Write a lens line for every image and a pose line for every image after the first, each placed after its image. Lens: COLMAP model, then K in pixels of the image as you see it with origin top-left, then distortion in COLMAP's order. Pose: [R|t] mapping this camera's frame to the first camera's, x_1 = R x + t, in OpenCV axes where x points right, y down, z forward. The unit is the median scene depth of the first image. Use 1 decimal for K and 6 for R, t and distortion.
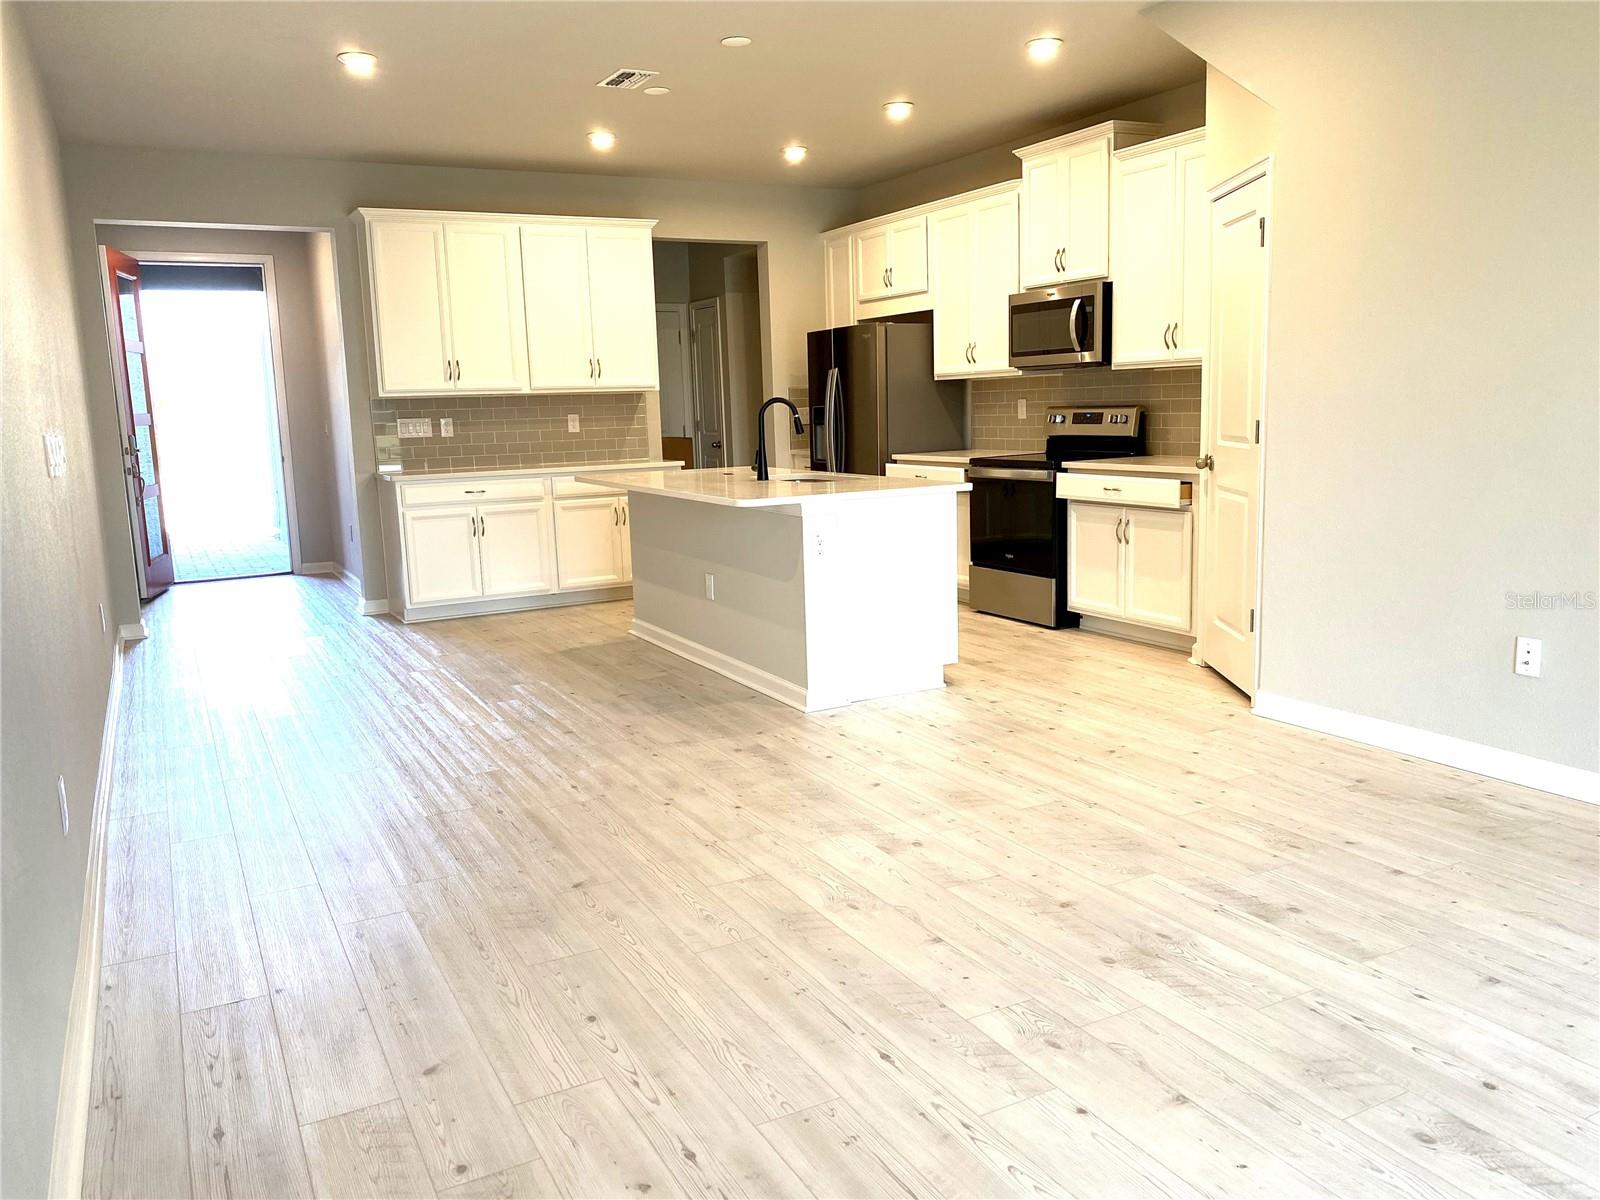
lens RADIAL K [[1237.7, 0, 816.7], [0, 1237.7, 567.8], [0, 0, 1]] dist [0.056436, -0.070478]
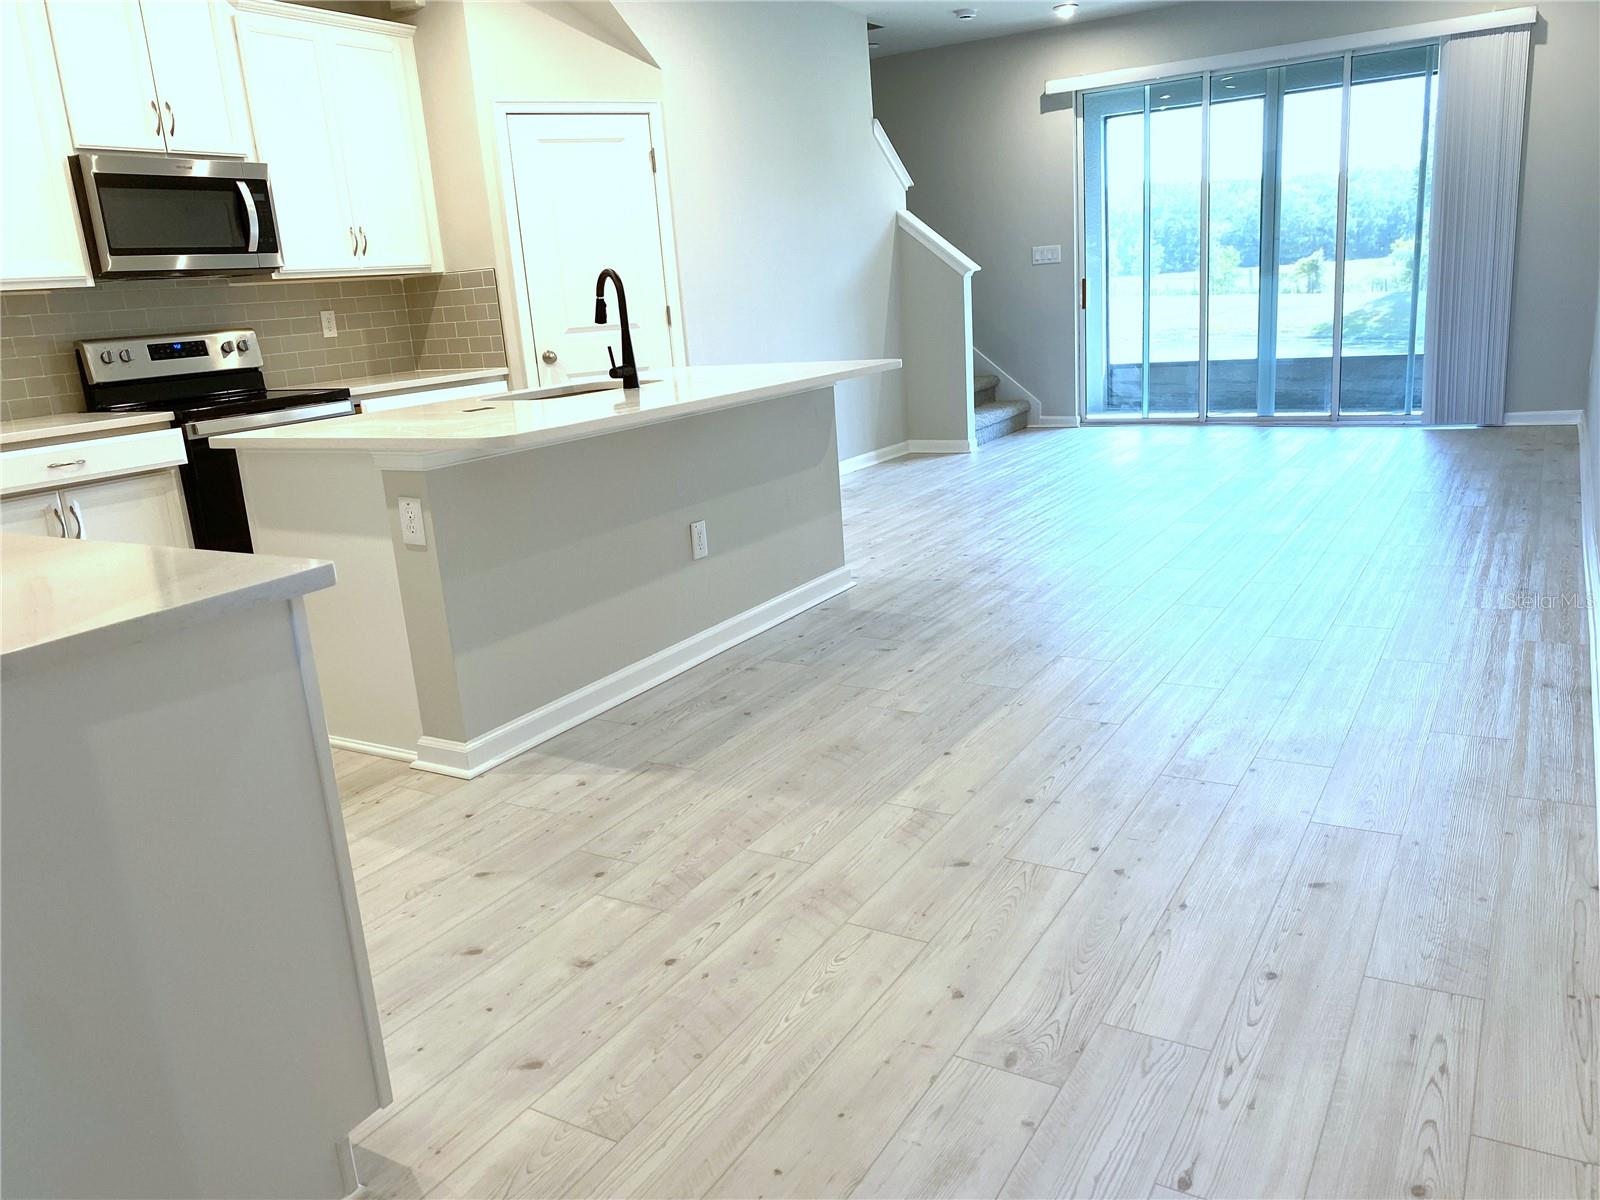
lens RADIAL K [[1237.7, 0, 801.4], [0, 1237.7, 604.7], [0, 0, 1]] dist [0.056436, -0.070478]
pose [[-0.485158, -0.155567, 0.860477, -0.901528], [0.202438, 0.937331, 0.283601, -0.170442], [-0.850670, 0.311785, -0.423261, 1.555527]]
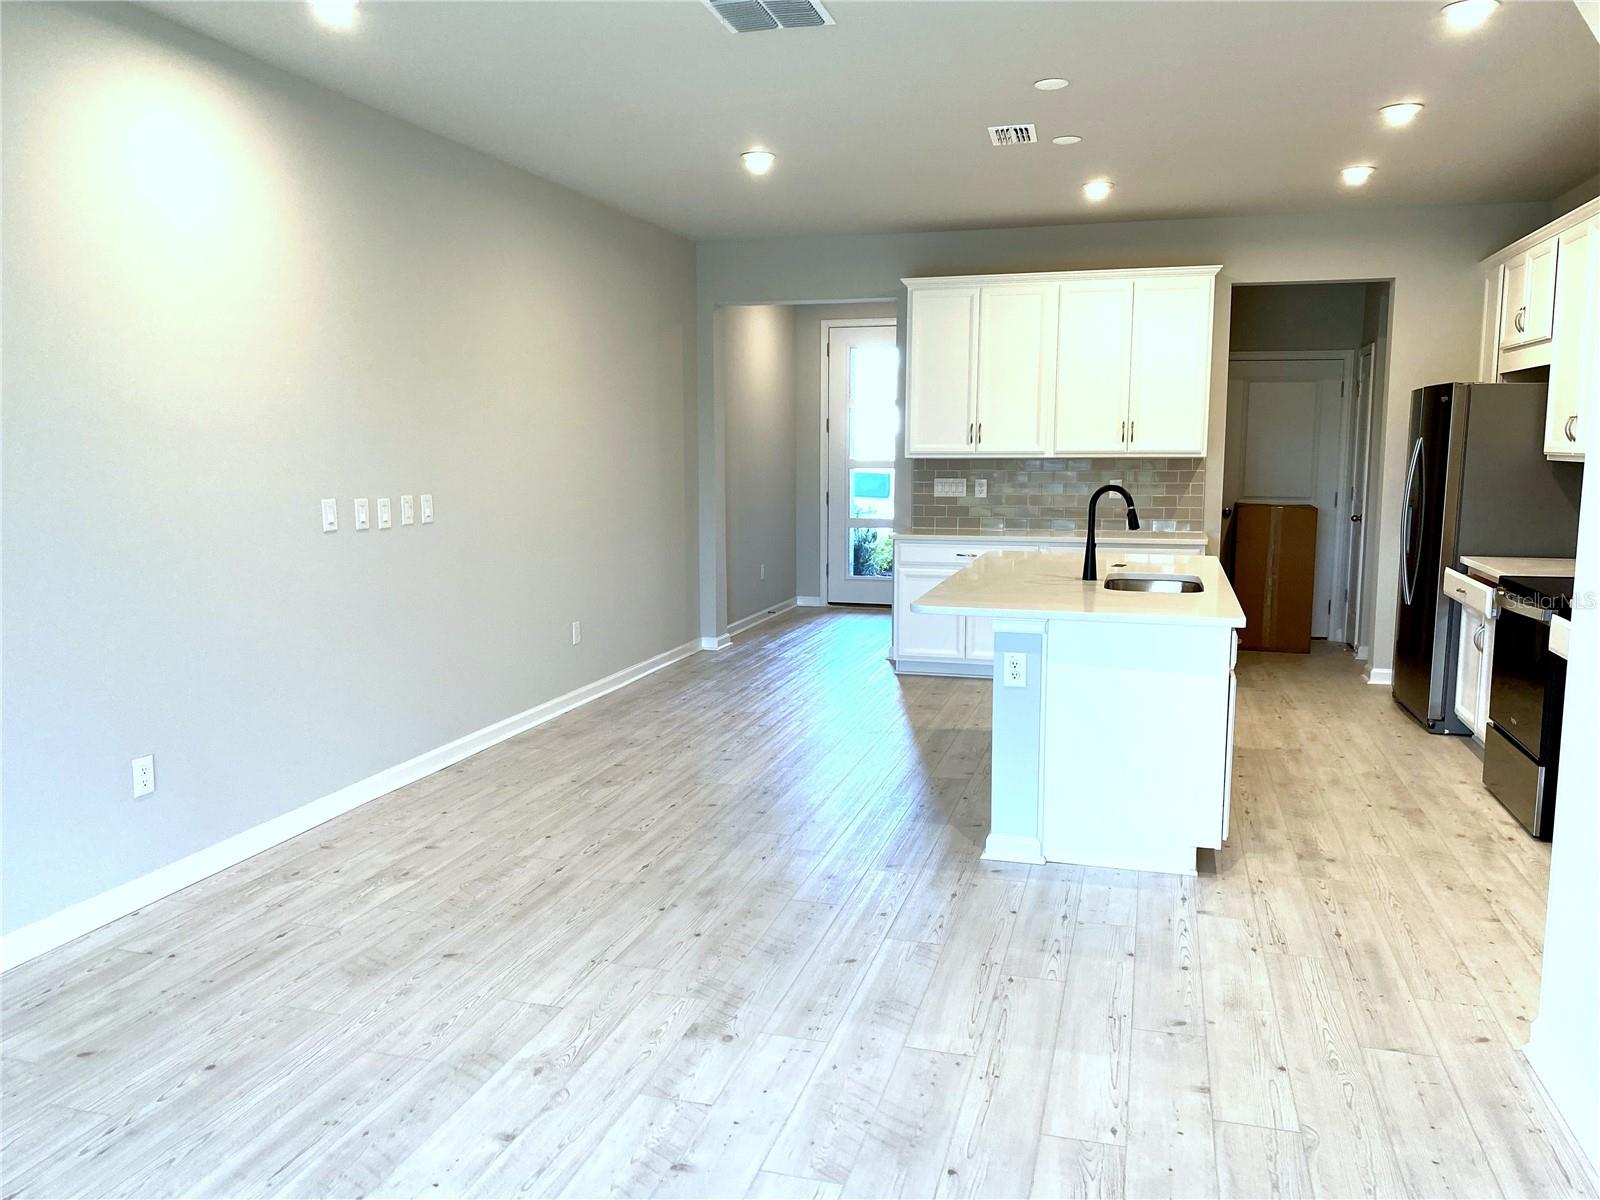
lens RADIAL K [[1237.7, 0, 795.4], [0, 1237.7, 602.9], [0, 0, 1]] dist [0.056436, -0.070478]
pose [[0.709840, 0.125510, -0.693090, 0.512414], [-0.117344, 0.991317, 0.059336, -0.103553], [0.694519, 0.039211, 0.718405, 0.291962]]
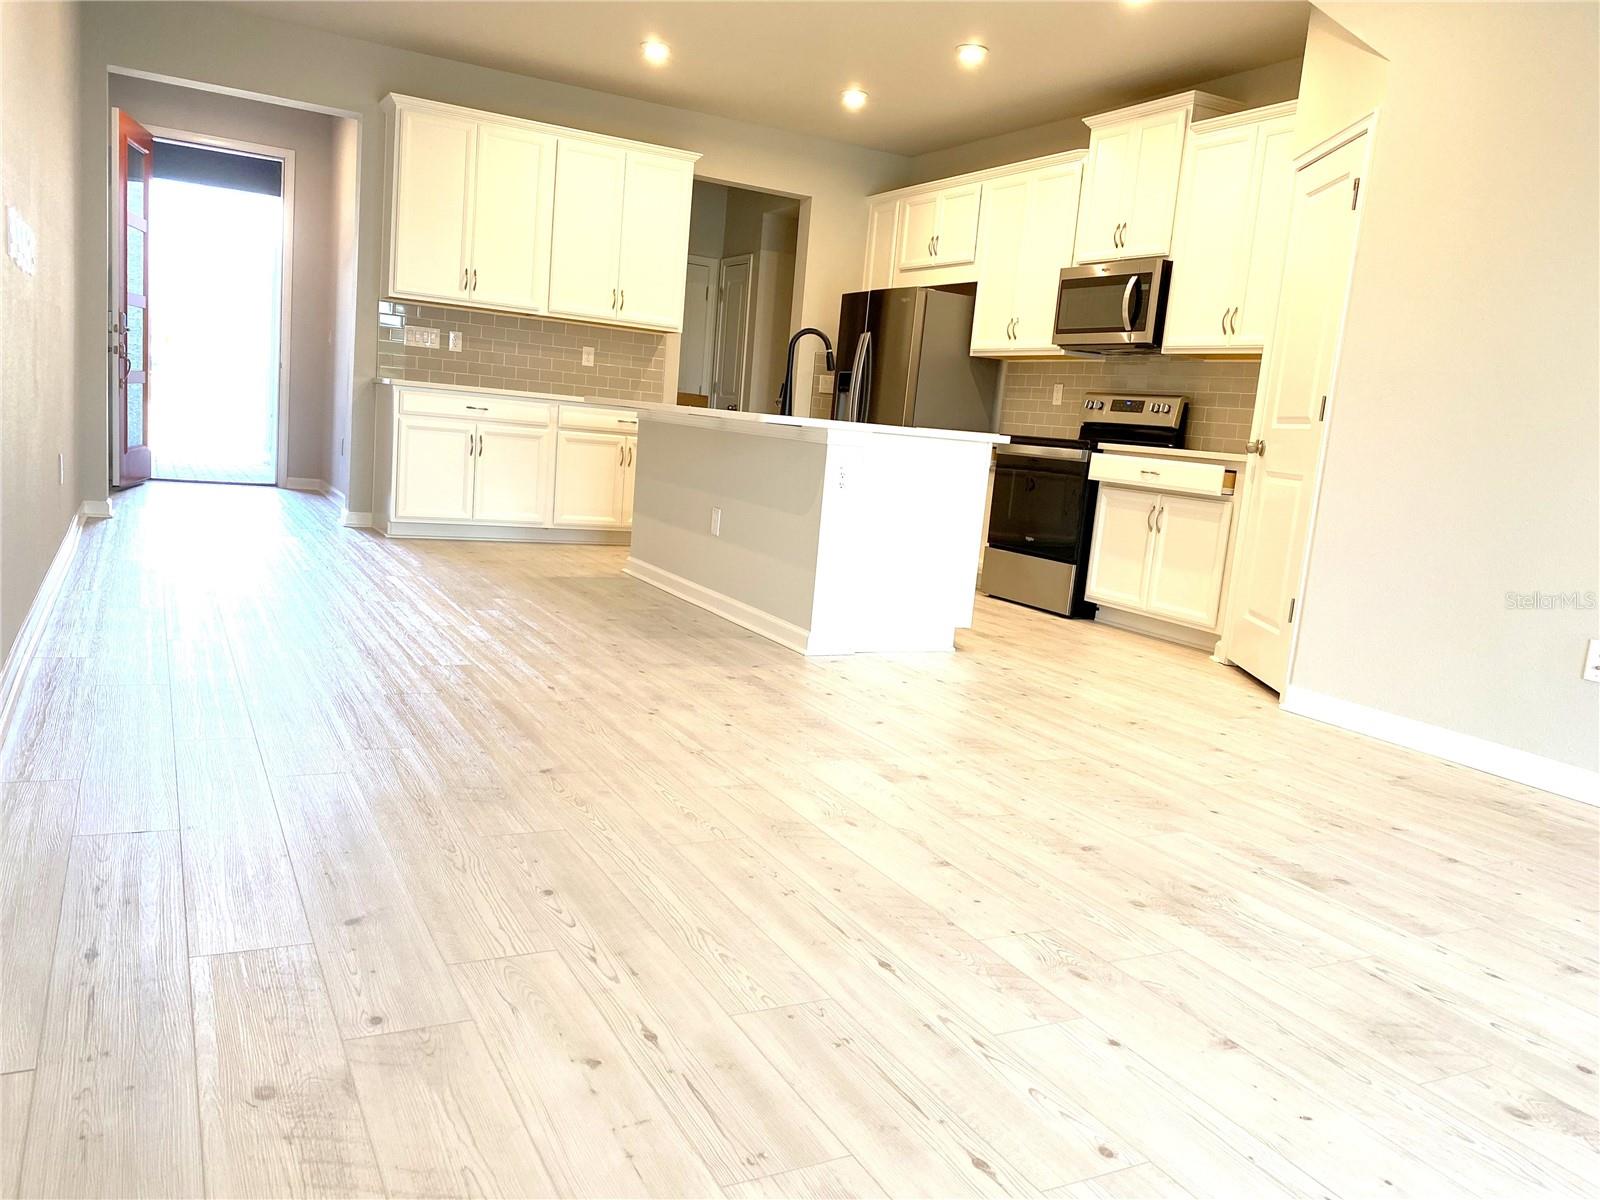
lens RADIAL K [[1237.7, 0, 829.0], [0, 1237.7, 590.3], [0, 0, 1]] dist [0.056436, -0.070478]
pose [[0.992679, 0.119344, 0.018572, -0.015344], [-0.119353, 0.992852, -0.000650, 0.071808], [-0.018517, -0.001571, 0.999827, 0.072883]]
